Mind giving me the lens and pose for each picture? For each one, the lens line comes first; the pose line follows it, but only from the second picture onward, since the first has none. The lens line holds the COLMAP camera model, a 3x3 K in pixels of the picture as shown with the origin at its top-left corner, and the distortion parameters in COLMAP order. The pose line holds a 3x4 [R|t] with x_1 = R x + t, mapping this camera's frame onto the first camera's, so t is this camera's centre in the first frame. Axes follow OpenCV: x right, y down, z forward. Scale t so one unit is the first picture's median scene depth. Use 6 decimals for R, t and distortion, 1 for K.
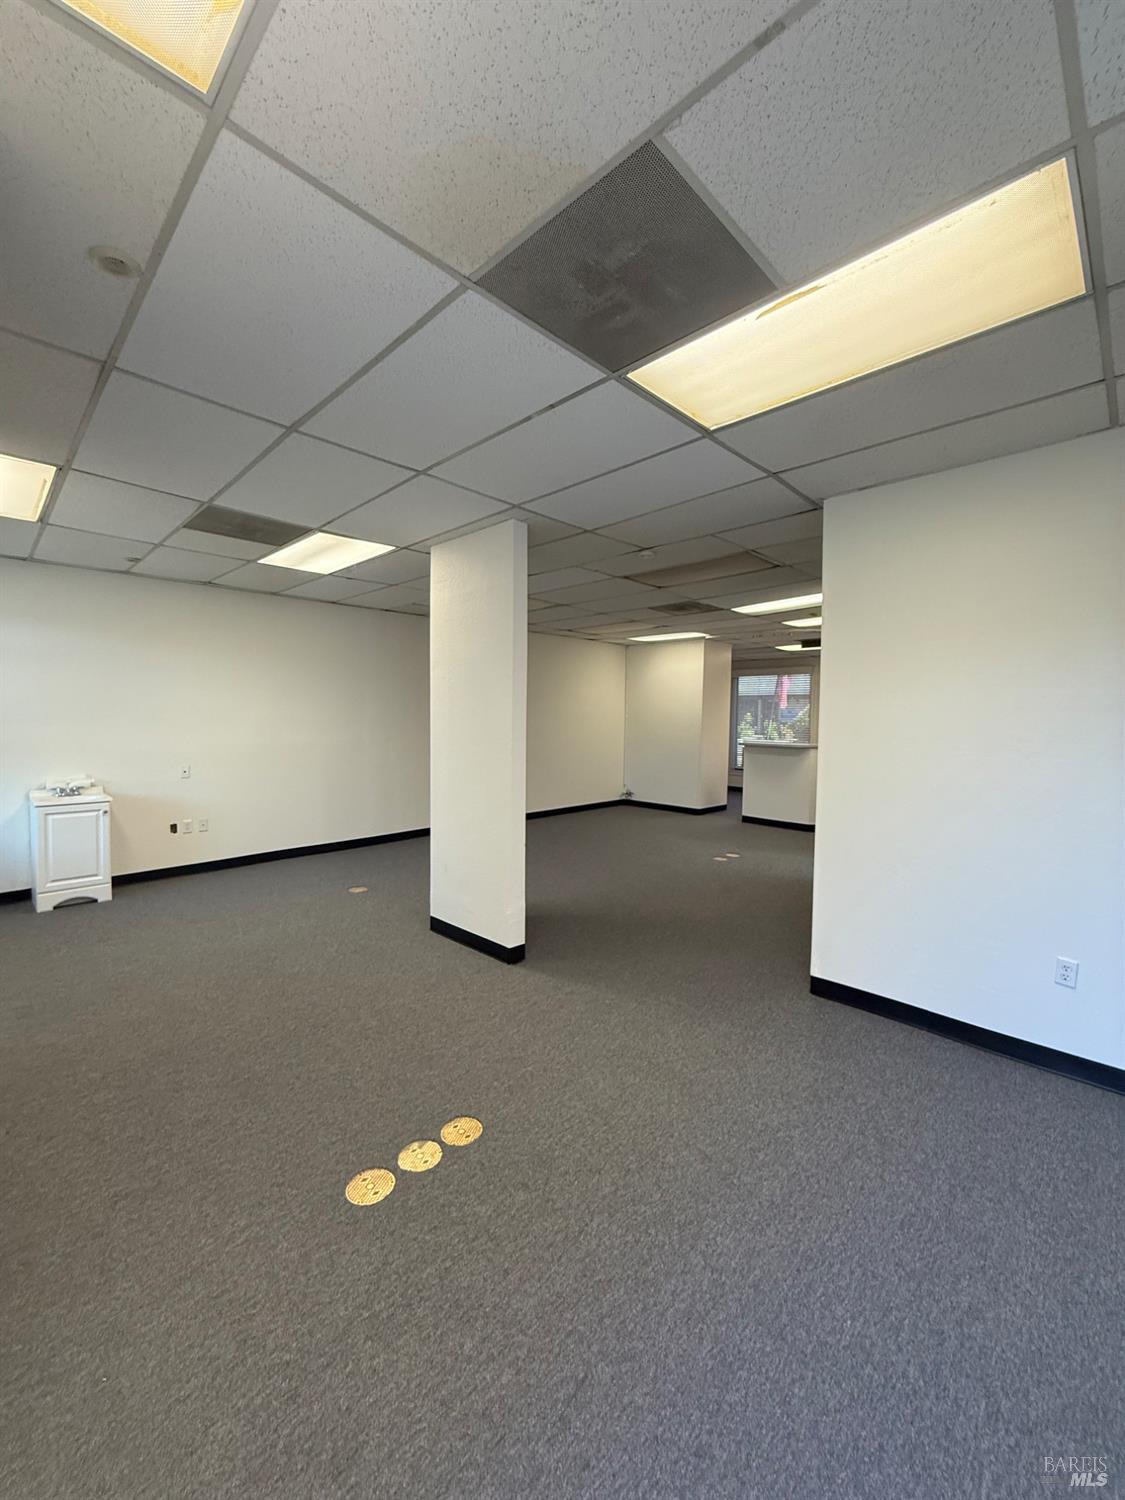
lens RADIAL K [[594.3, 0, 561.7], [0, 594.3, 742.3], [0, 0, 1]] dist [-0.000061, 0.000031]
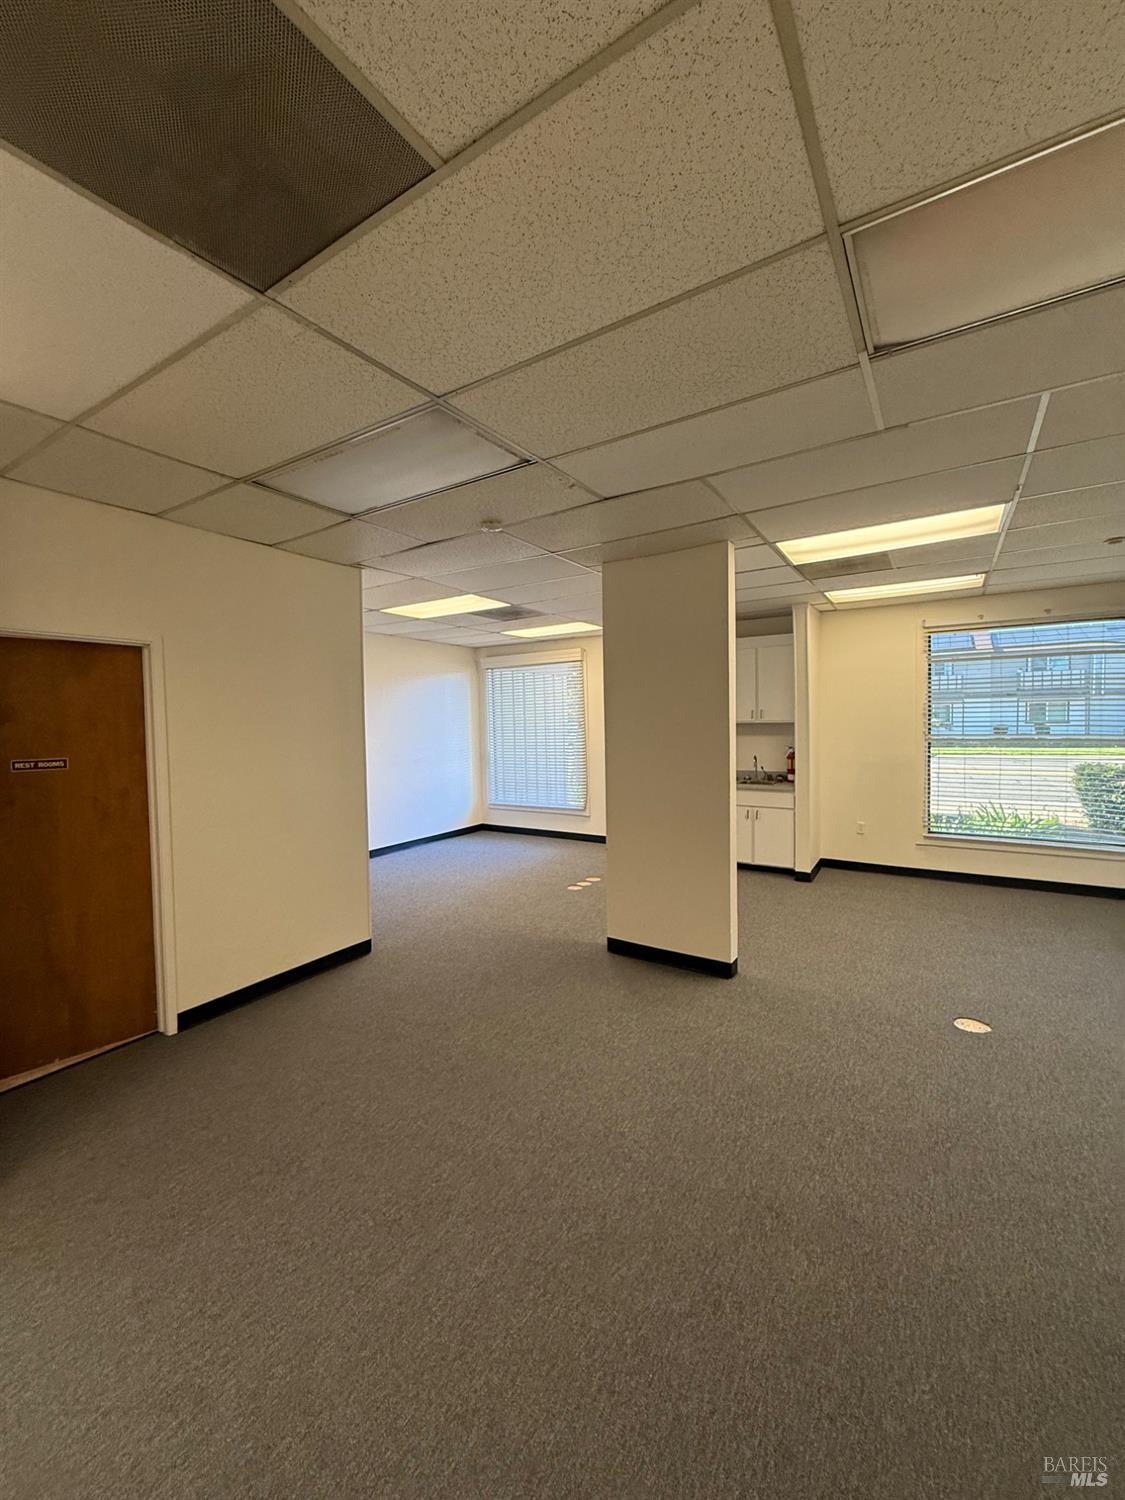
lens RADIAL K [[595.5, 0, 555.5], [0, 595.5, 748.1], [0, 0, 1]] dist [0.000190, 0.000039]
pose [[-0.979056, 0.016502, -0.202922, 0.323278], [-0.001352, 0.996161, 0.087533, -0.144454], [0.203587, 0.085974, -0.975275, 2.593825]]
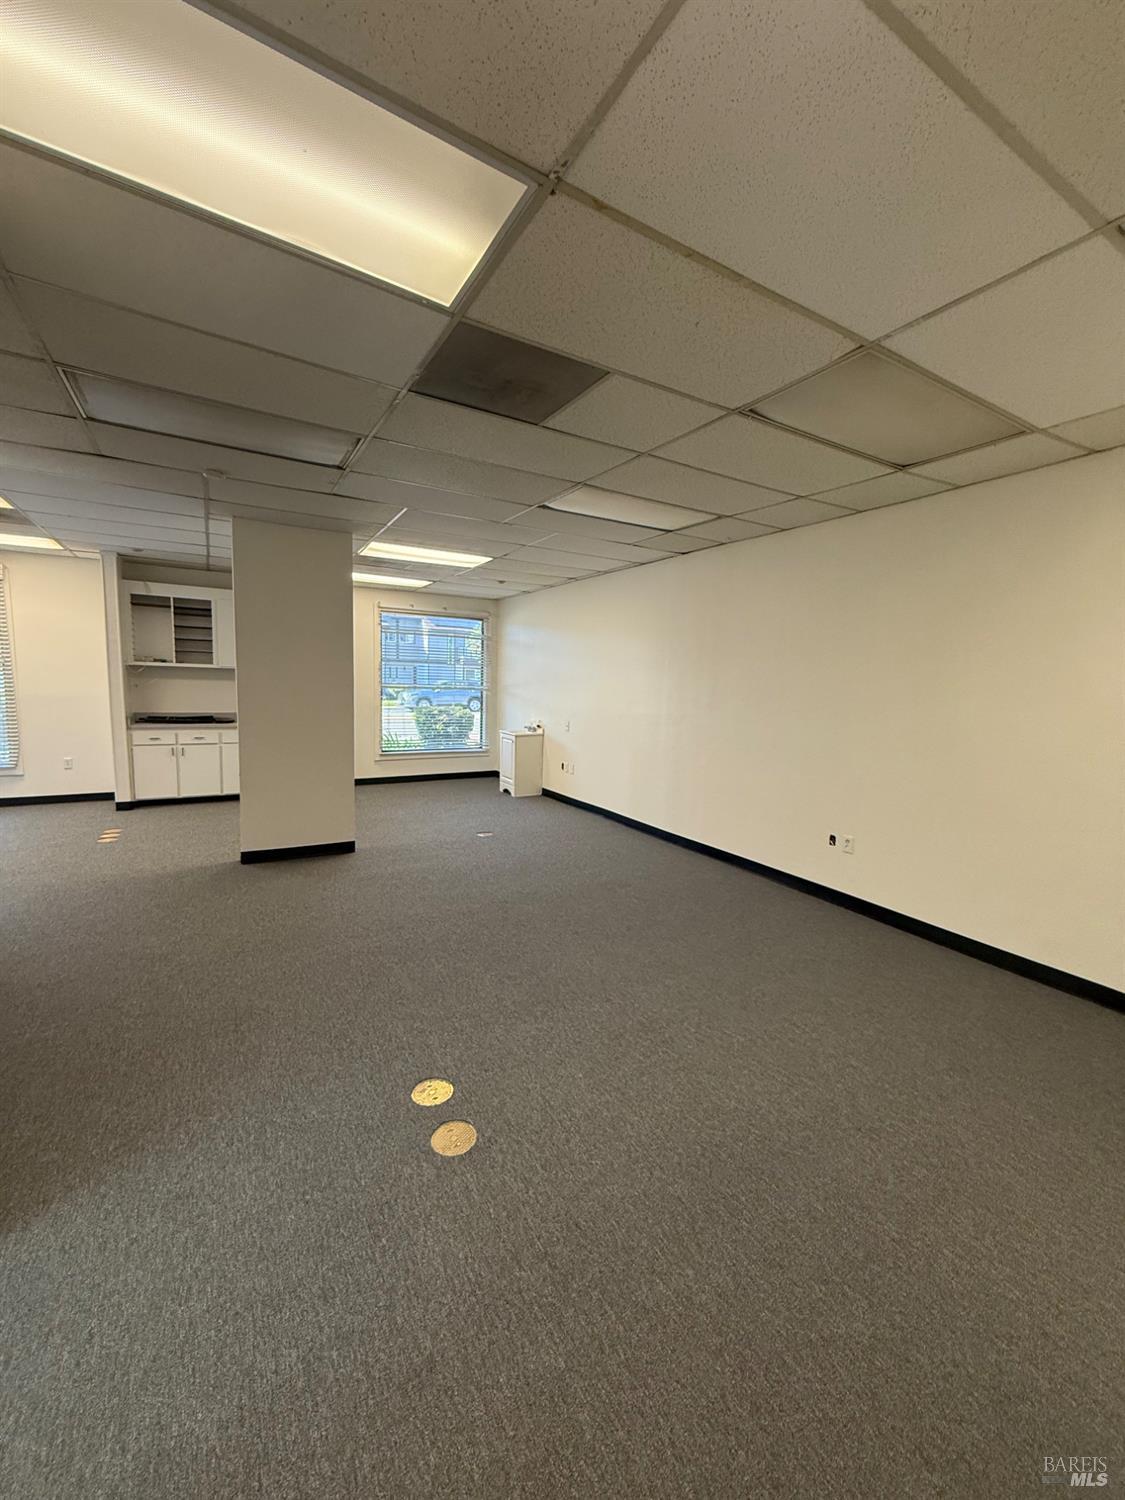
lens RADIAL K [[594.3, 0, 561.7], [0, 594.3, 742.3], [0, 0, 1]] dist [-0.000061, 0.000031]
pose [[-0.267938, 0.081969, -0.959943, 1.220525], [-0.075432, 0.991531, 0.105721, -0.101192], [0.960479, 0.100737, -0.259485, 2.492844]]
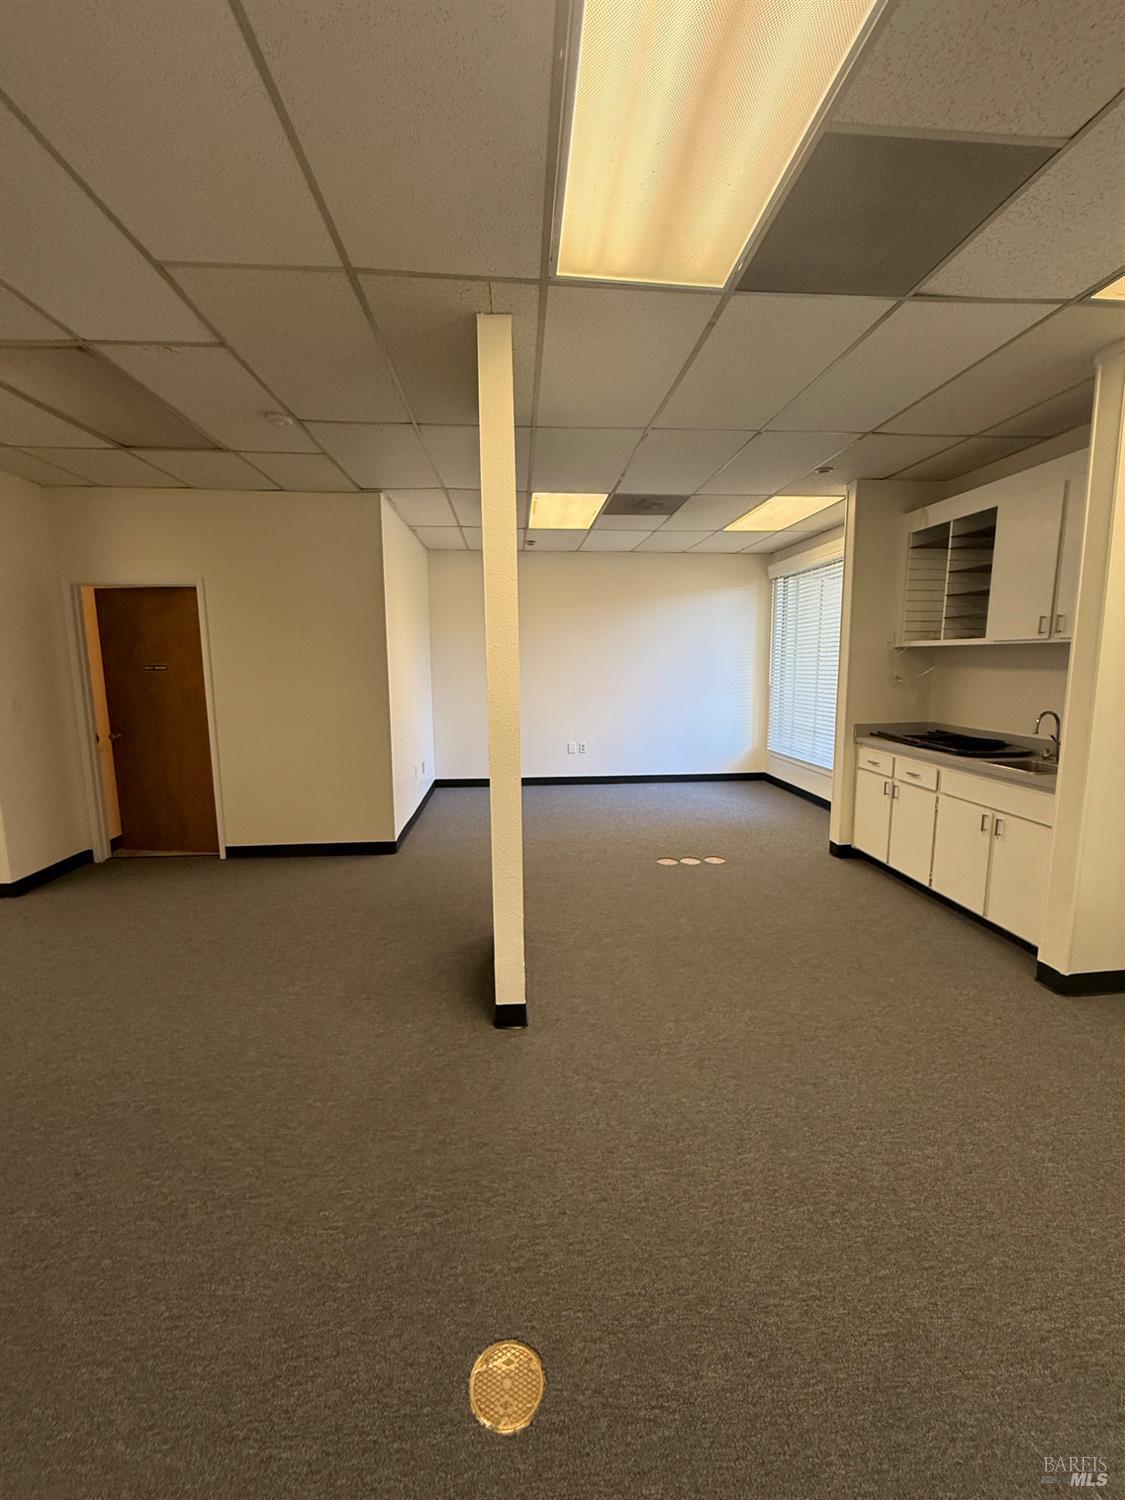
lens RADIAL K [[594.3, 0, 561.7], [0, 594.3, 742.3], [0, 0, 1]] dist [-0.000061, 0.000031]
pose [[-0.757297, -0.092768, 0.646448, -0.862227], [0.030265, 0.983811, 0.176636, -0.083393], [-0.652369, 0.153330, -0.742230, 1.975522]]
